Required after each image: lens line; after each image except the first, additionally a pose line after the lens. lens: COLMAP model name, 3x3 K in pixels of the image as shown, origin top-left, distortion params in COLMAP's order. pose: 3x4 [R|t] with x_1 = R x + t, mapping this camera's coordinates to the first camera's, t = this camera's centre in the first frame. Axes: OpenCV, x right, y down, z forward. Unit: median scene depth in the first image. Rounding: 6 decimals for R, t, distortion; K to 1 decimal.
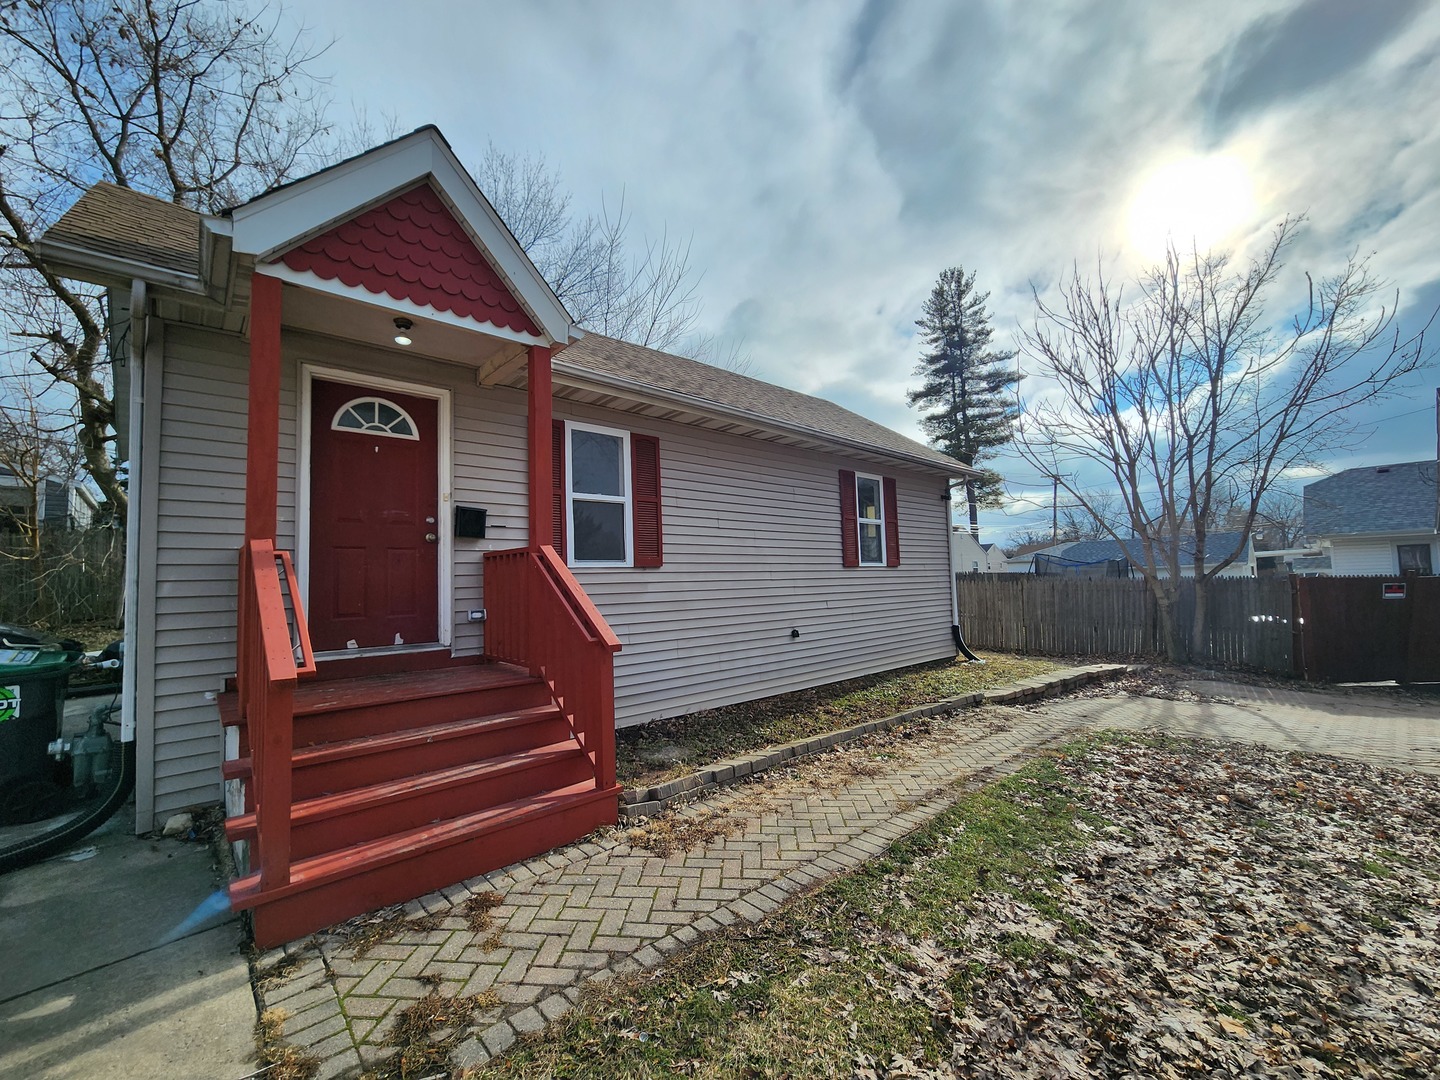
lens RADIAL K [[597.8, 0, 723.9], [0, 597.8, 543.0], [0, 0, 1]] dist [-0.002201, 0.001611]
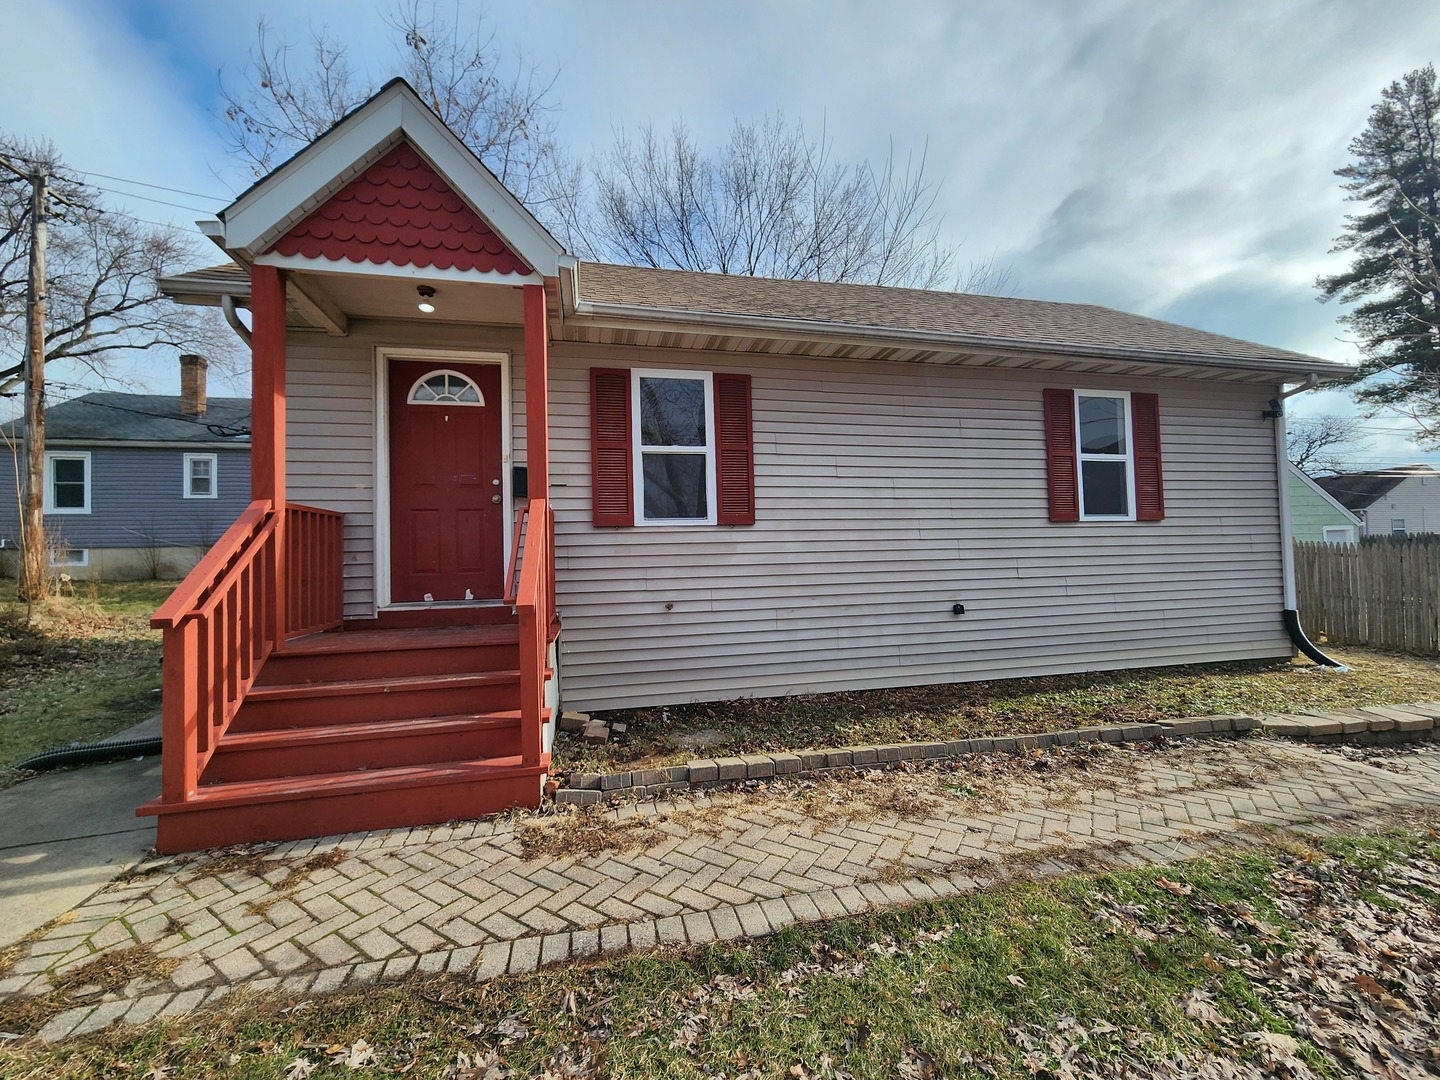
lens RADIAL K [[597.8, 0, 716.0], [0, 597.8, 544.2], [0, 0, 1]] dist [-0.002201, 0.001611]
pose [[0.869221, -0.008819, -0.494345, 0.362583], [0.033316, 0.998613, 0.040765, 0.040845], [0.493300, -0.051903, 0.868309, 0.286076]]
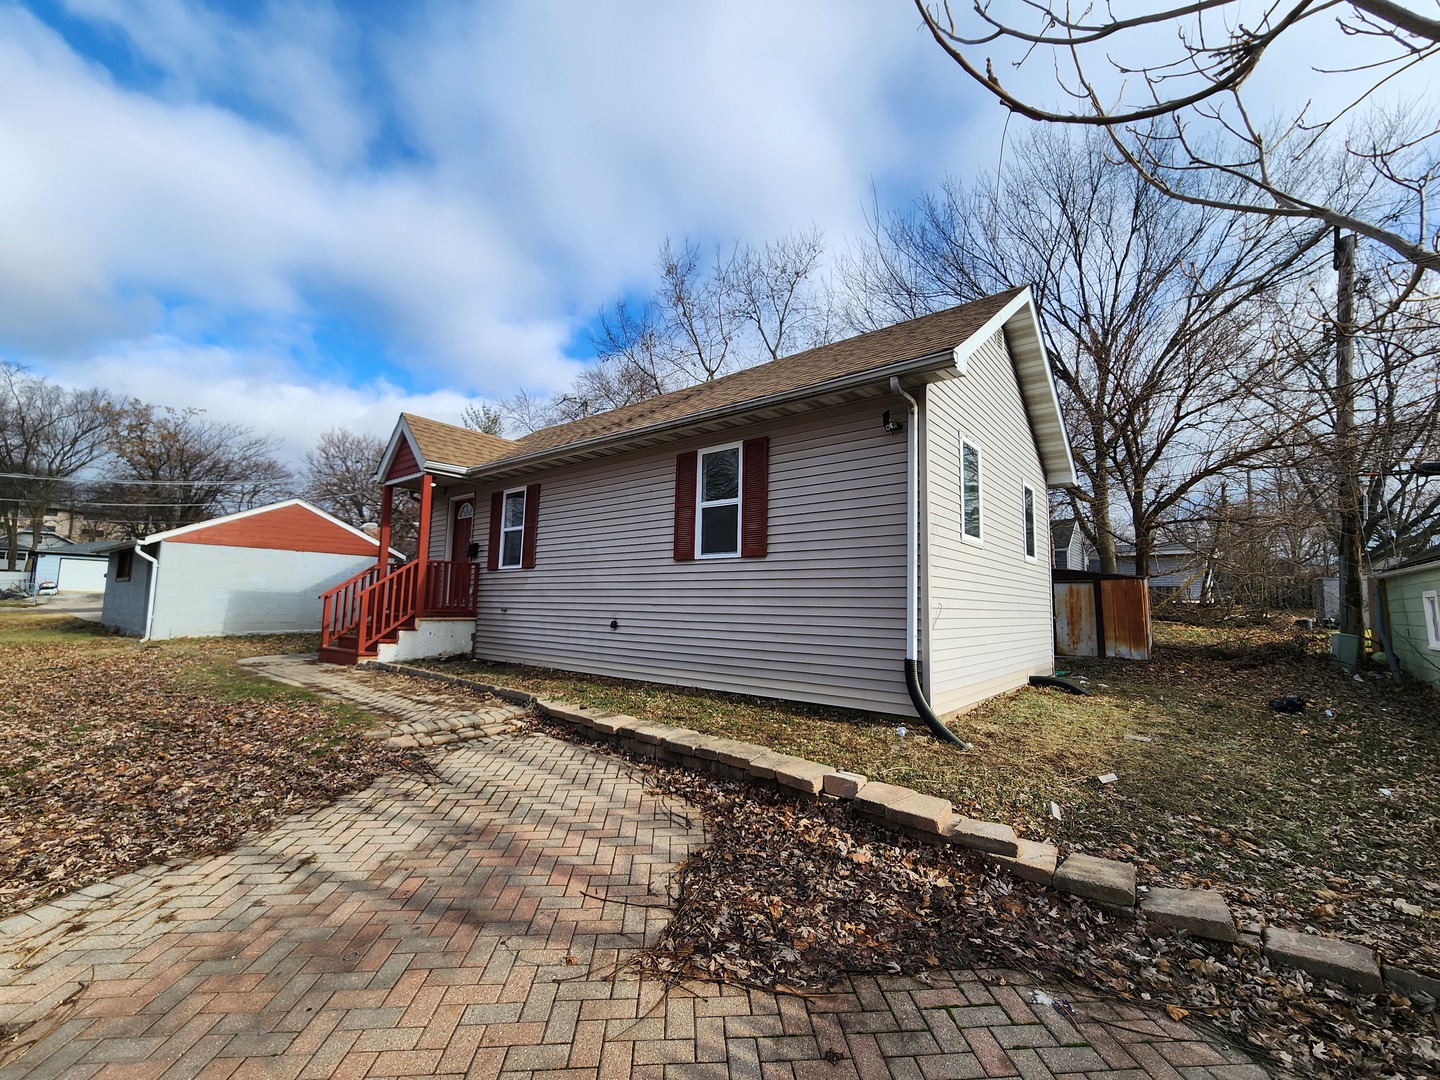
lens RADIAL K [[564.1, 0, 734.5], [0, 564.1, 532.8], [0, 0, 1]] dist [0.002026, 0.000038]
pose [[0.174052, -0.069615, -0.982273, 1.874231], [0.068140, 0.995959, -0.058511, 0.094474], [0.982376, -0.056748, 0.178092, 1.647672]]
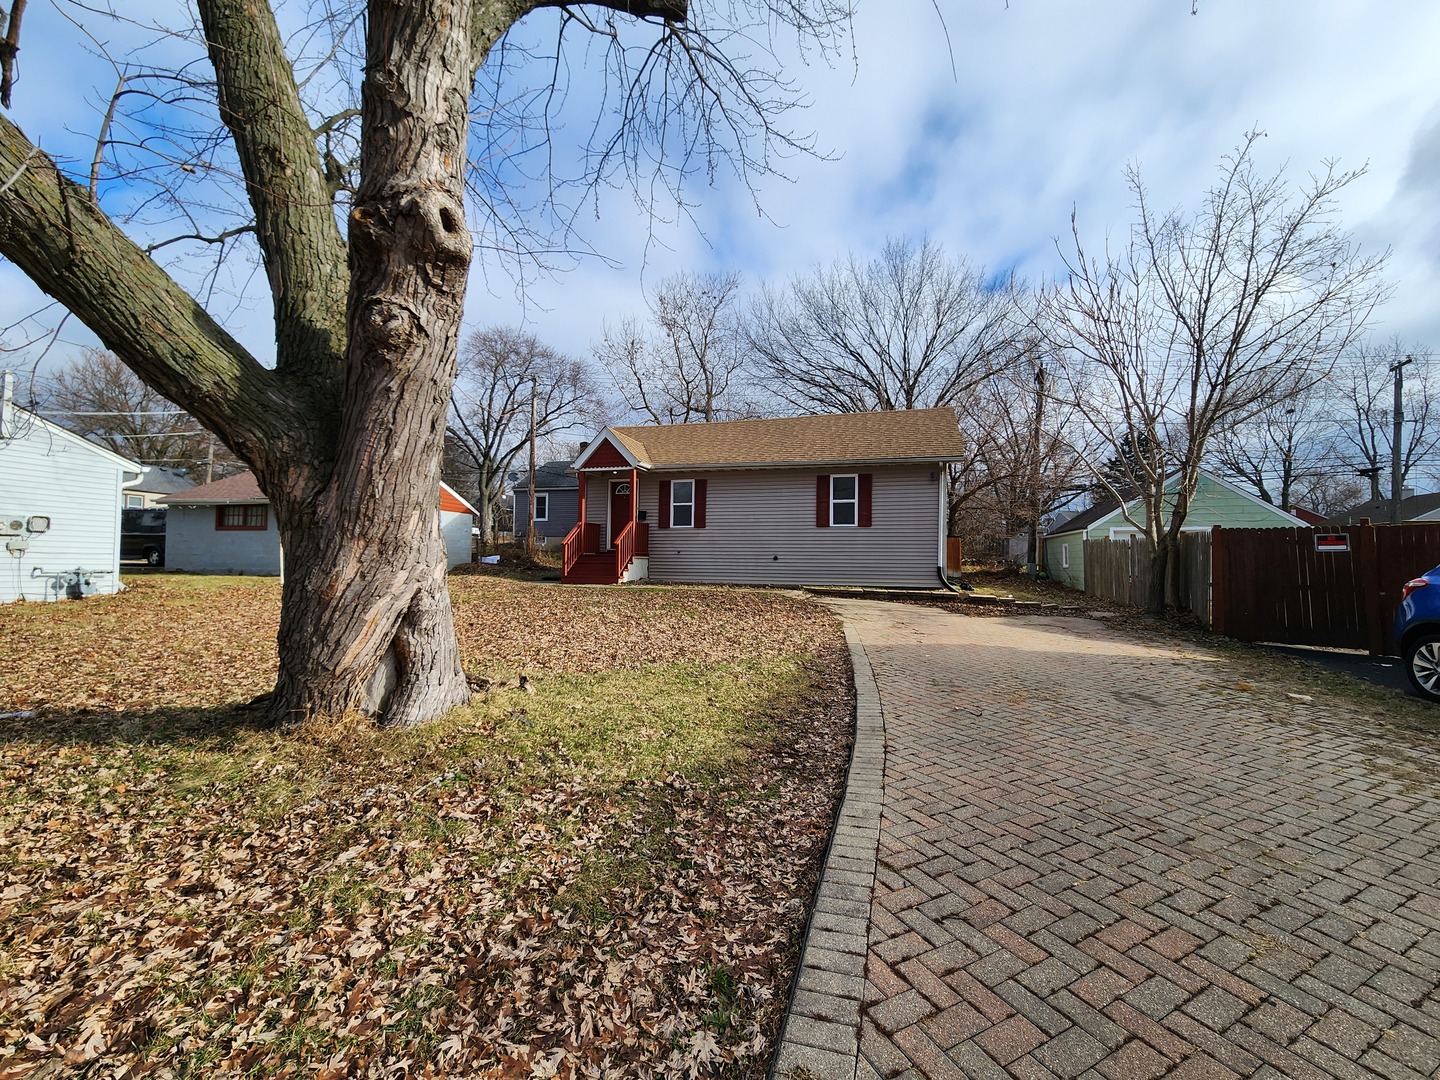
lens RADIAL K [[597.8, 0, 716.0], [0, 597.8, 542.4], [0, 0, 1]] dist [-0.002201, 0.001611]
pose [[0.504980, 0.001093, -0.863131, 2.978962], [0.030430, 0.999355, 0.019069, 0.076607], [0.862595, -0.035894, 0.504621, -0.438809]]
